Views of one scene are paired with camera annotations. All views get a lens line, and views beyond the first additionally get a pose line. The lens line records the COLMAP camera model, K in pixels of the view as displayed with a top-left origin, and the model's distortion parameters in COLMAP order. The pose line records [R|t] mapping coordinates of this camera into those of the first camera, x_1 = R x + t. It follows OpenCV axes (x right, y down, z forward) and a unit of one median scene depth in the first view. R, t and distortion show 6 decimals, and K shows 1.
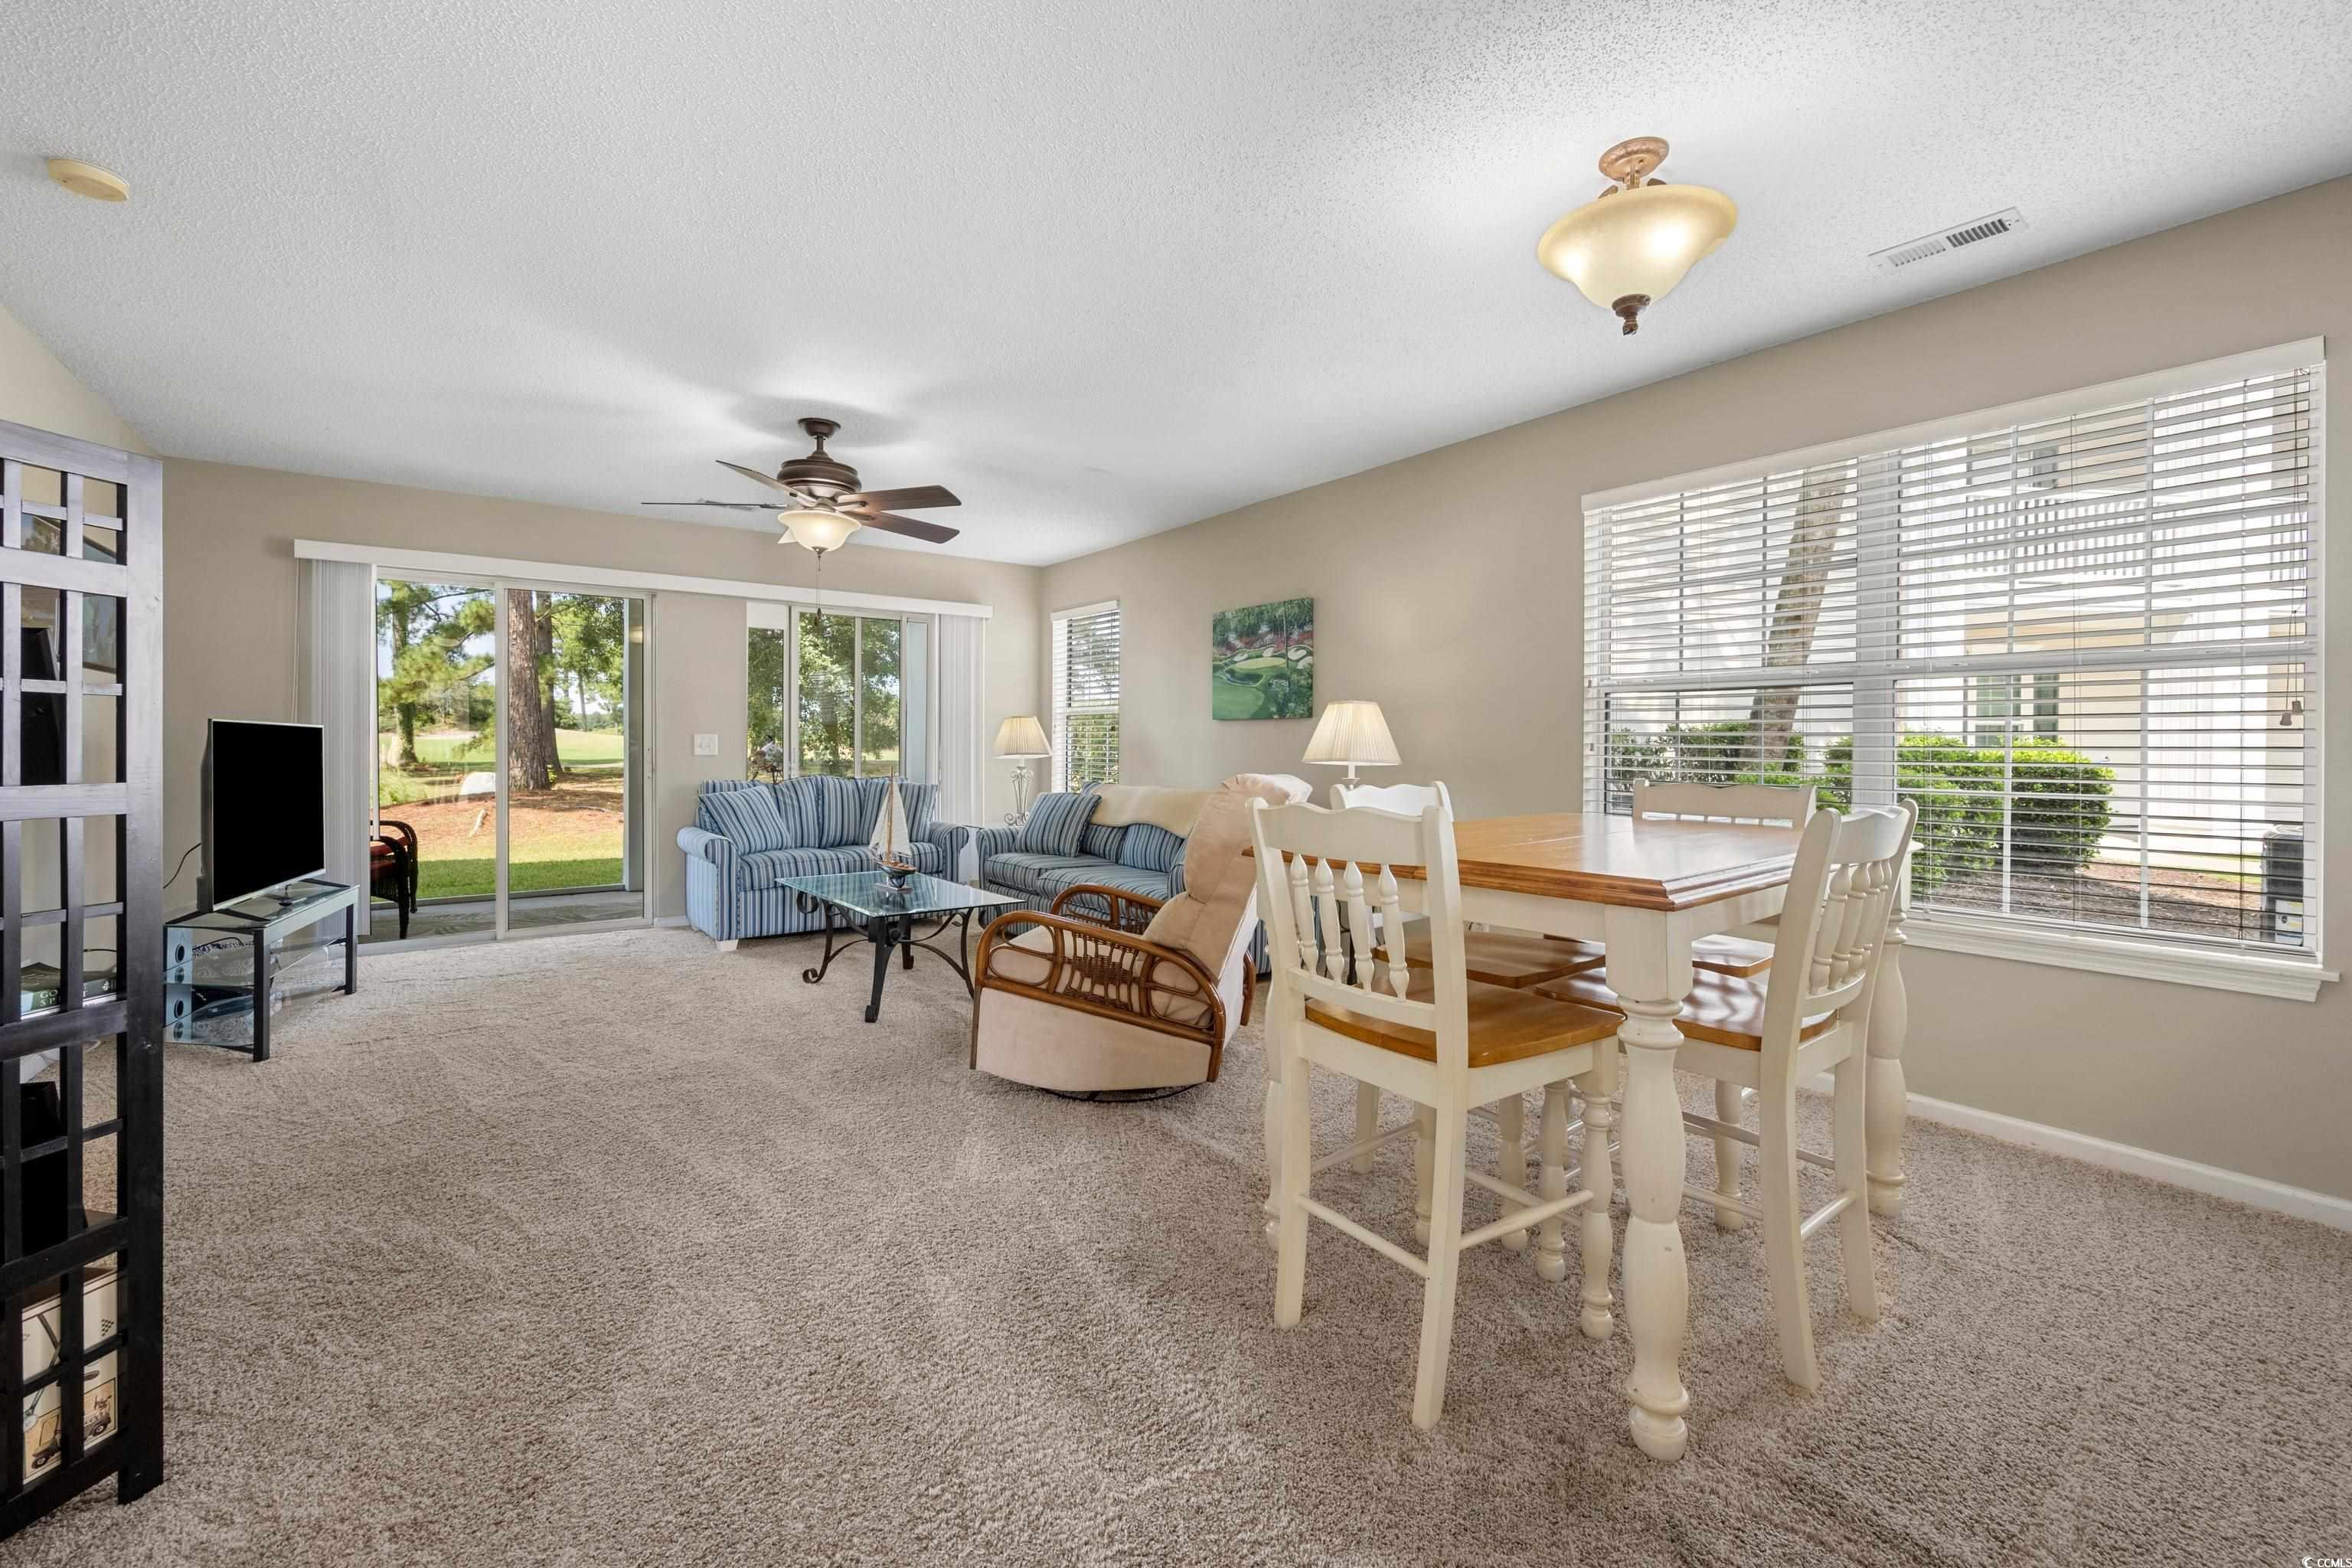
lens RADIAL K [[946.1, 0, 1166.4], [0, 946.1, 751.2], [0, 0, 1]] dist [0.000457, 0.000170]
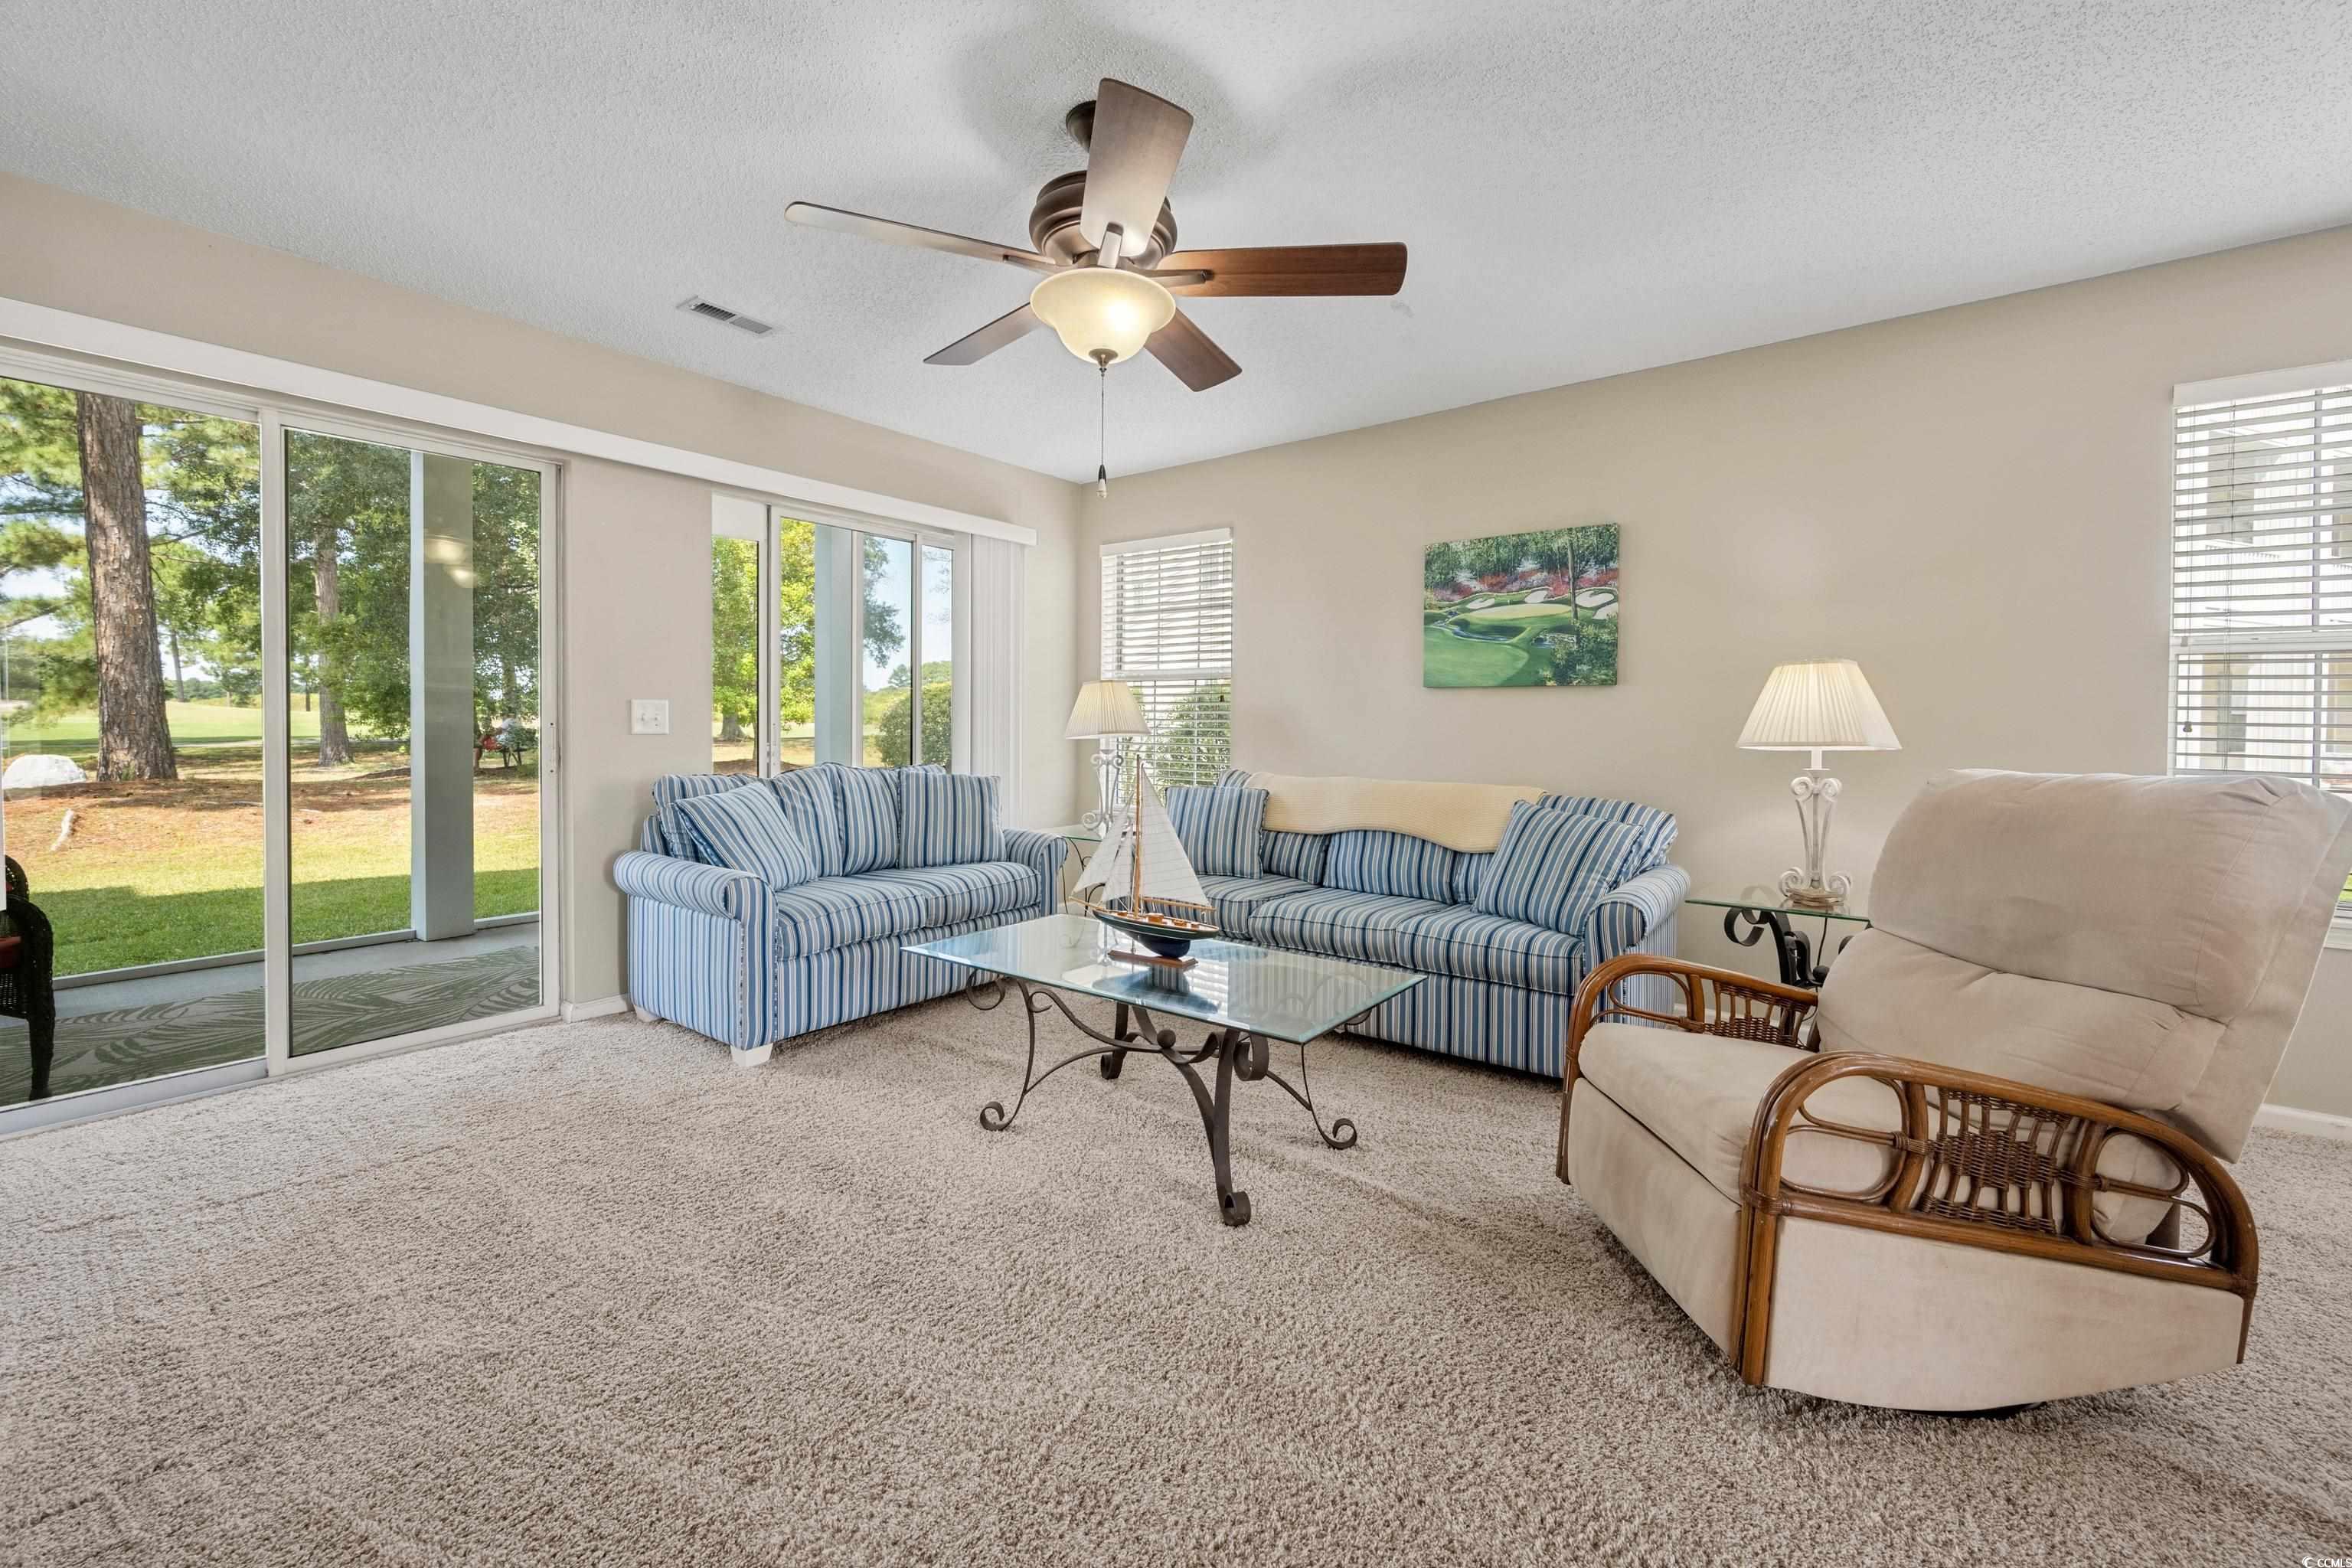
lens RADIAL K [[938.2, 0, 1174.6], [0, 938.2, 742.3], [0, 0, 1]] dist [0.000727, 0.000084]
pose [[0.964901, -0.001035, 0.262611, -0.396932], [-0.002686, 0.999901, 0.013808, 0.000329], [-0.262600, -0.014028, 0.964803, 0.397888]]
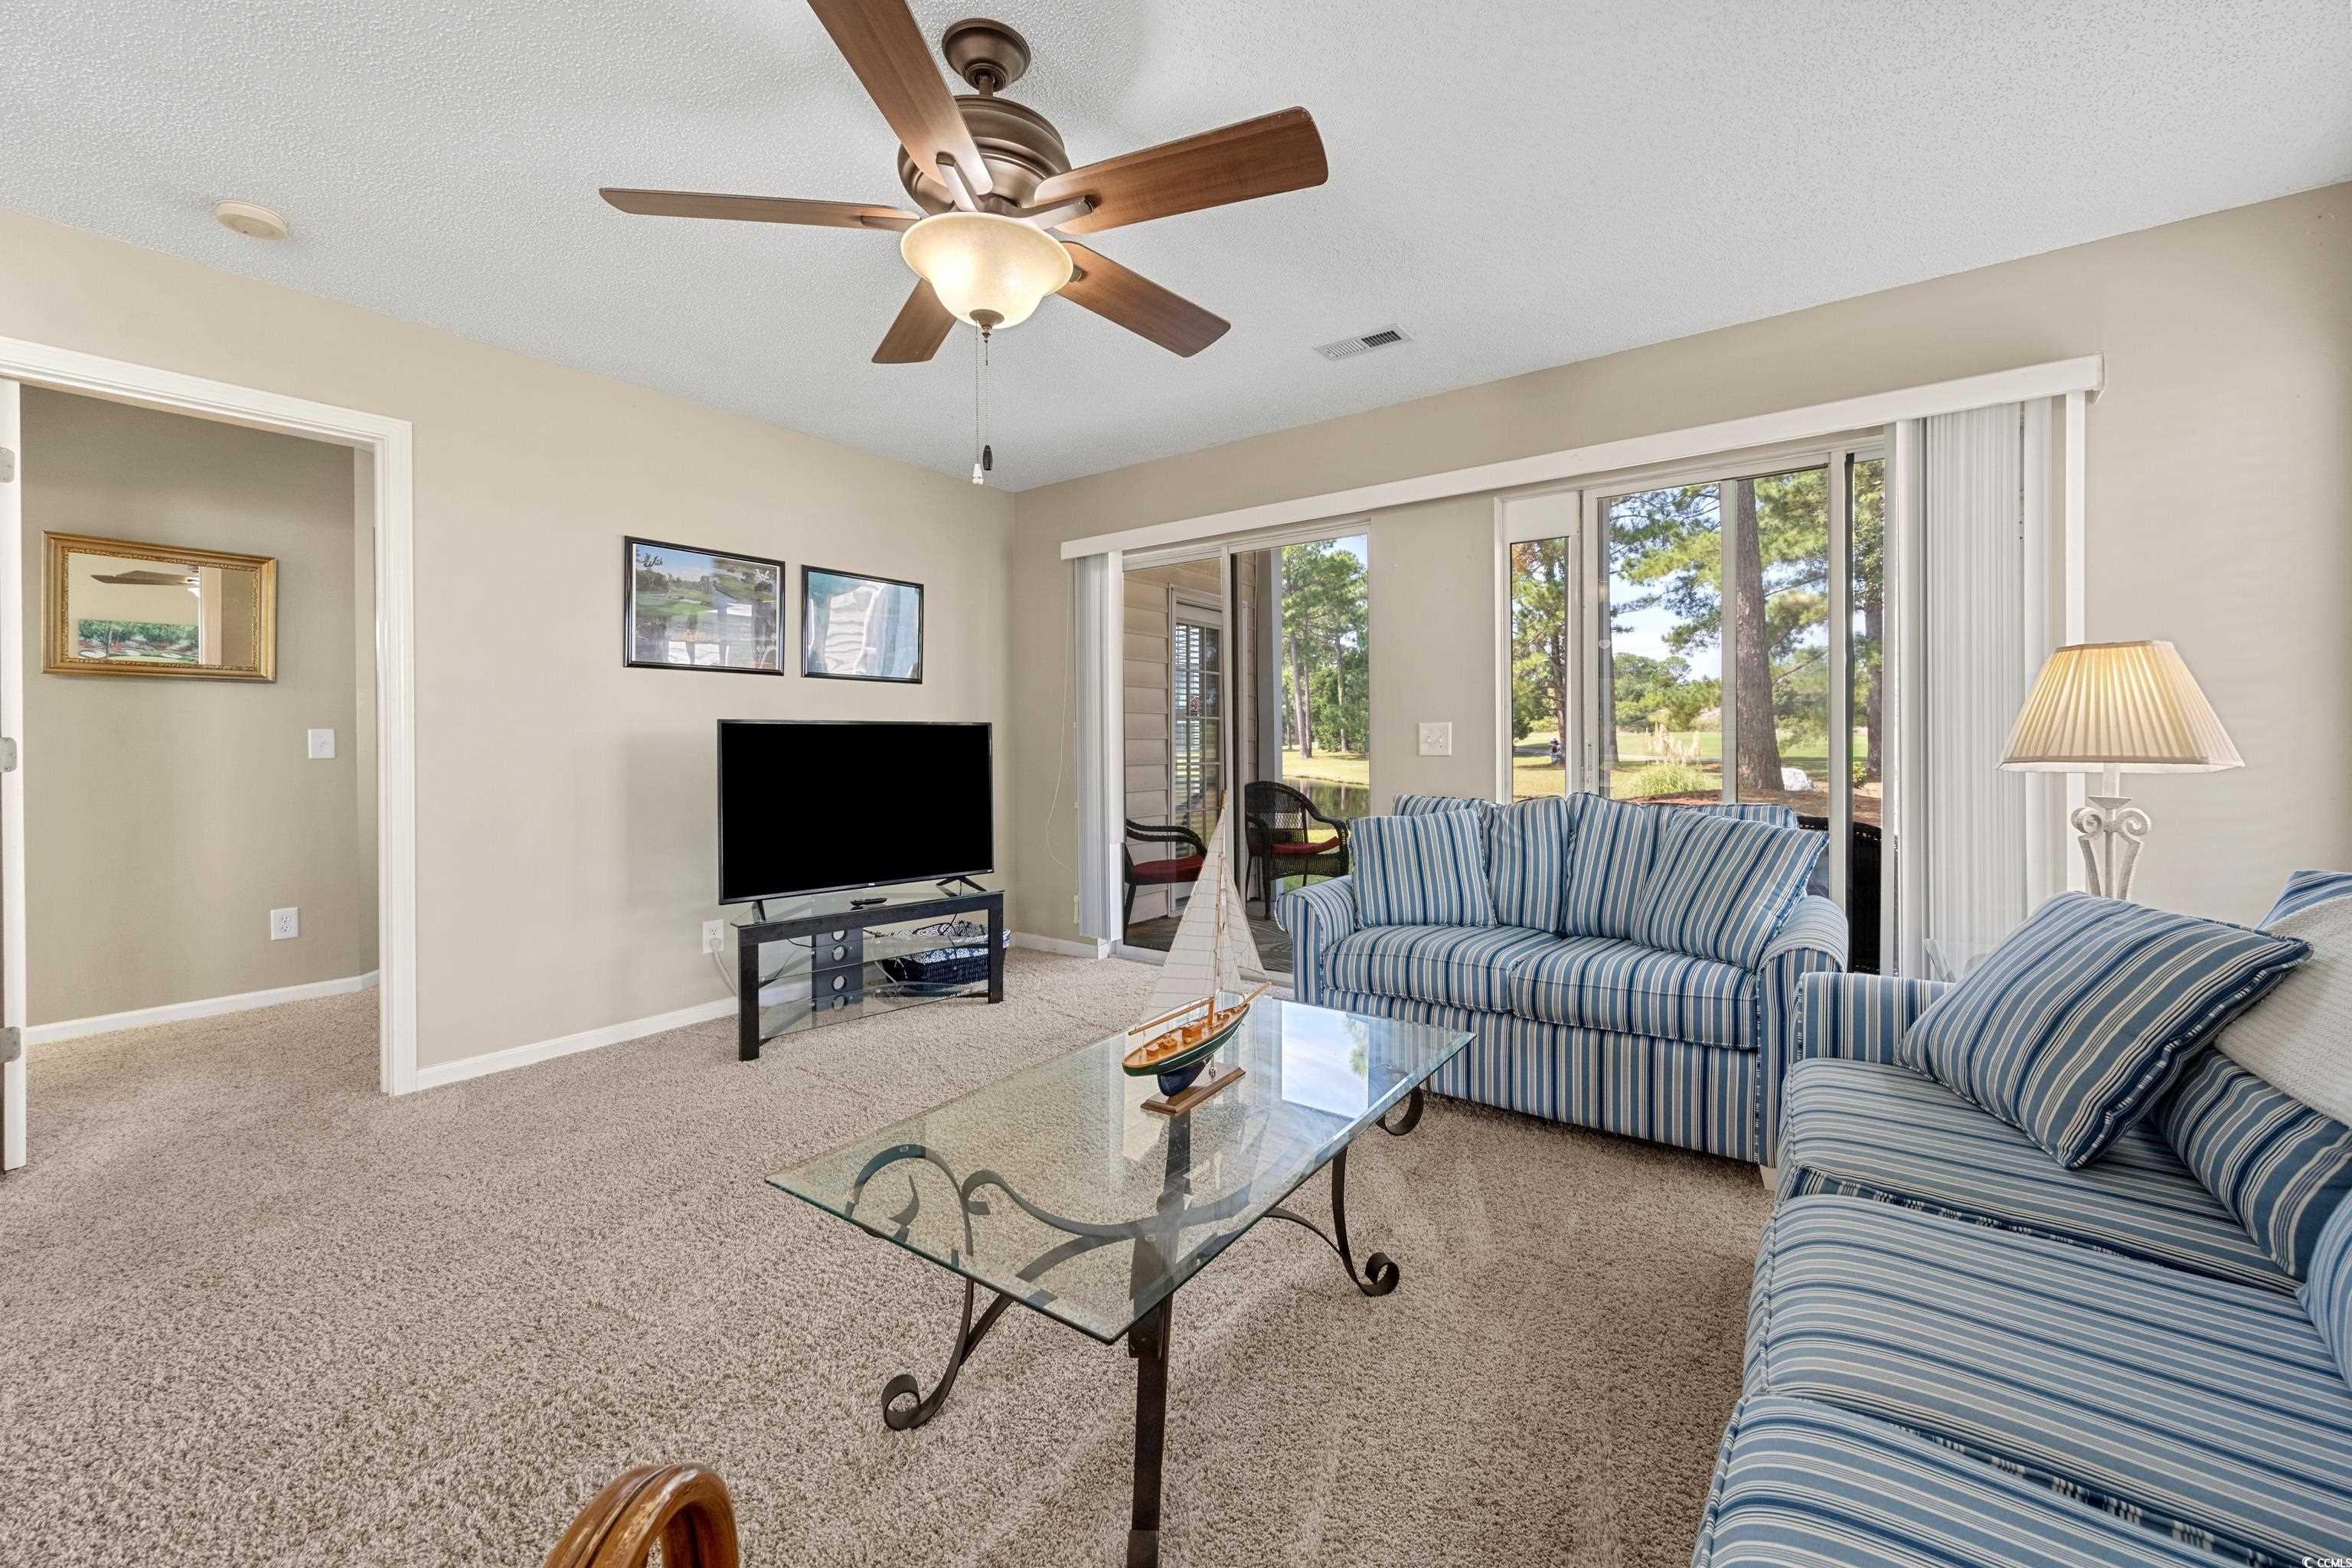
lens RADIAL K [[933.0, 0, 1174.6], [0, 933.0, 747.9], [0, 0, 1]] dist [0.000574, -0.000233]
pose [[0.290290, -0.003207, -0.956933, 0.080896], [0.005039, 0.999986, -0.001822, -0.000987], [0.956925, -0.004293, 0.290302, 0.812652]]
